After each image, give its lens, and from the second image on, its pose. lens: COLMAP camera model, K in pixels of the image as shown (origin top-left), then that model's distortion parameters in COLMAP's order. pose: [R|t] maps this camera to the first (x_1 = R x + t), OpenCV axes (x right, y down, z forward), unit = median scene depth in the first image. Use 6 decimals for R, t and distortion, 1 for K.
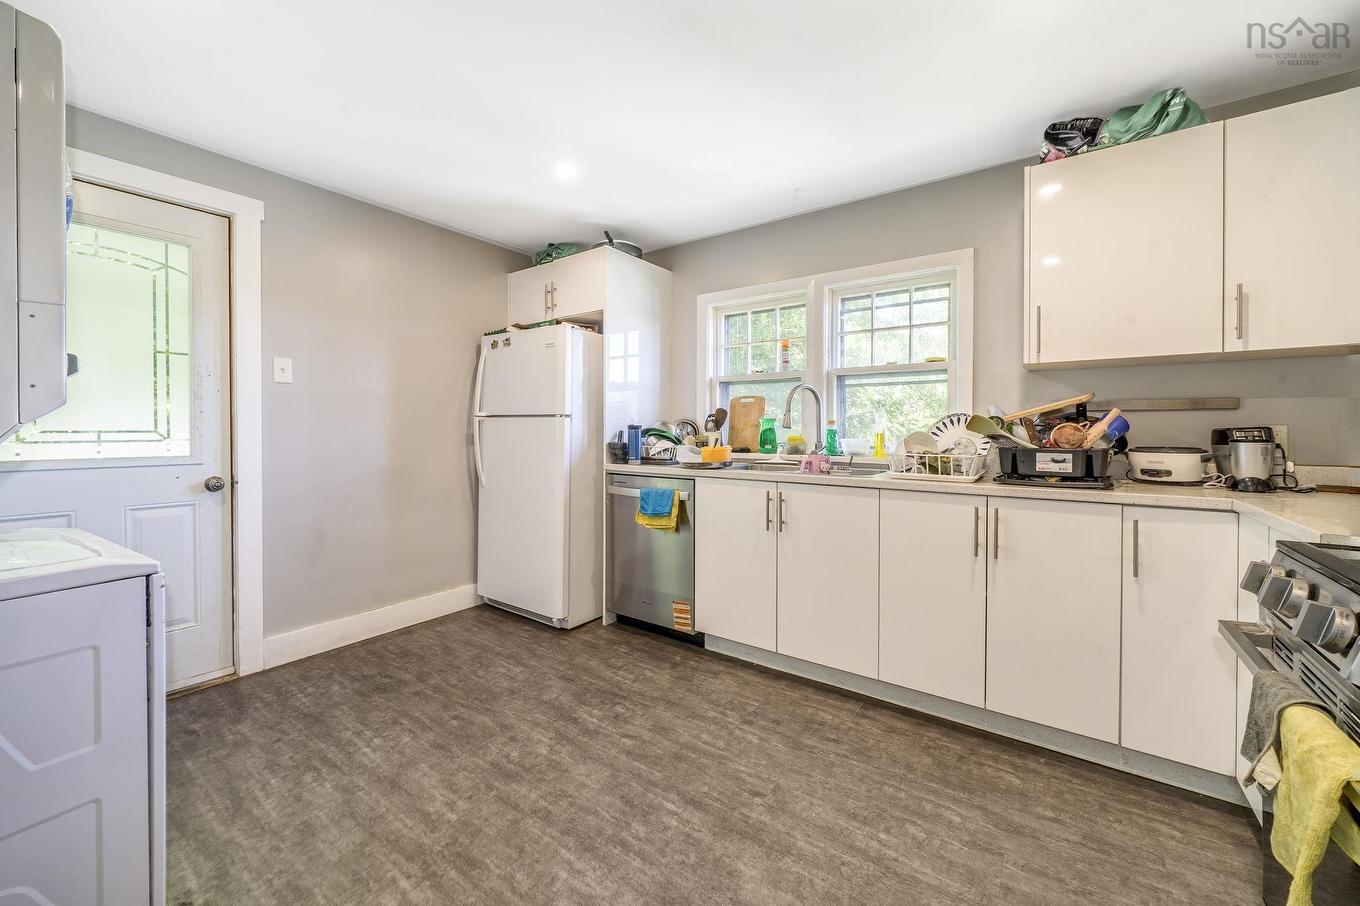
lens RADIAL K [[534.3, 0, 678.9], [0, 534.3, 434.3], [0, 0, 1]] dist [-0.001227, -0.000160]
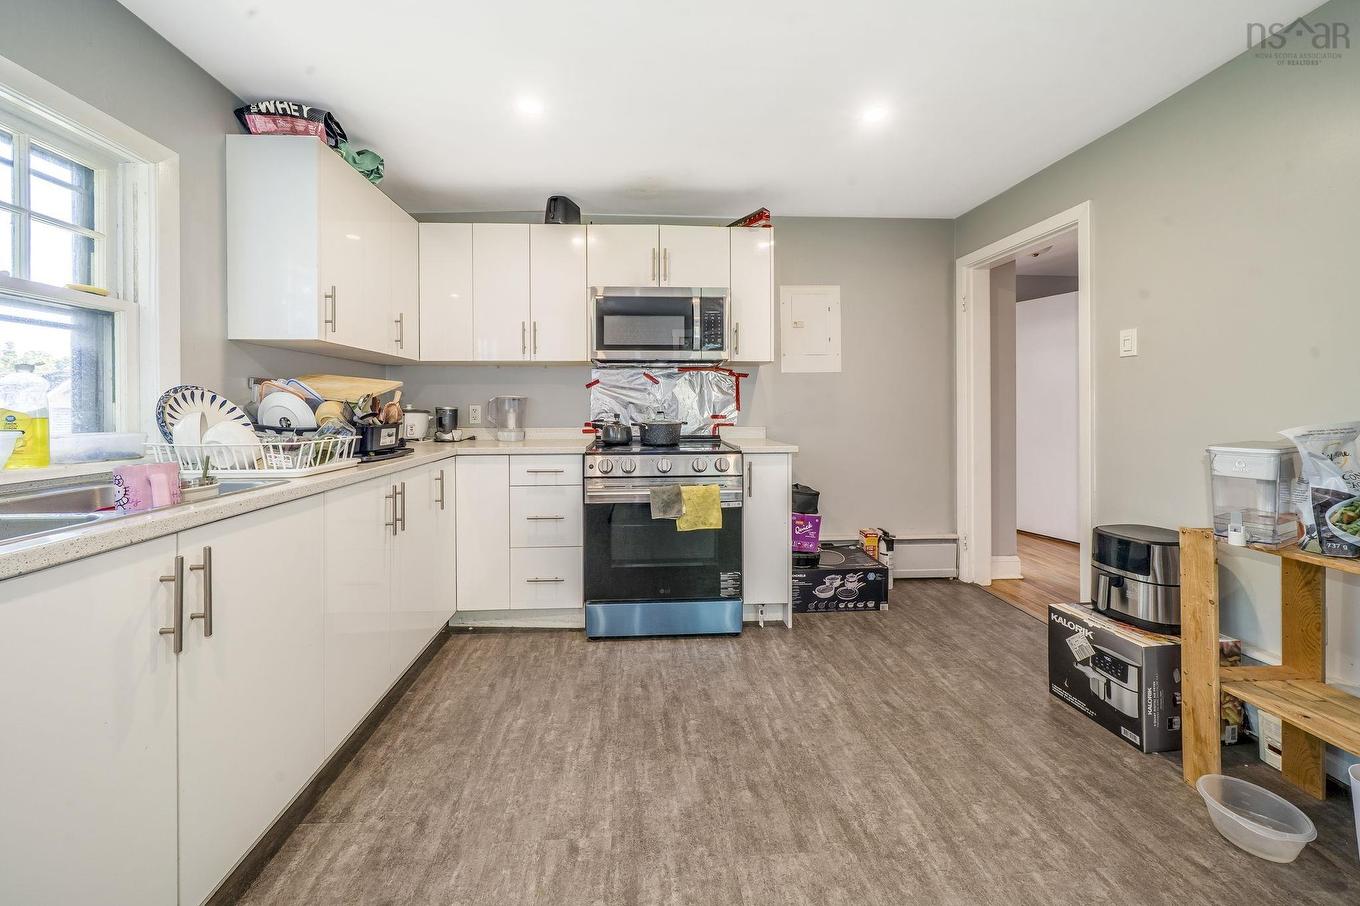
lens RADIAL K [[474.8, 0, 654.3], [0, 474.8, 407.6], [0, 0, 1]] dist [-0.006091, -0.000083]
pose [[-0.617171, -0.001821, 0.786827, -0.361743], [0.009954, 0.999899, 0.010123, -0.011167], [-0.786766, 0.014080, -0.617091, 0.960410]]
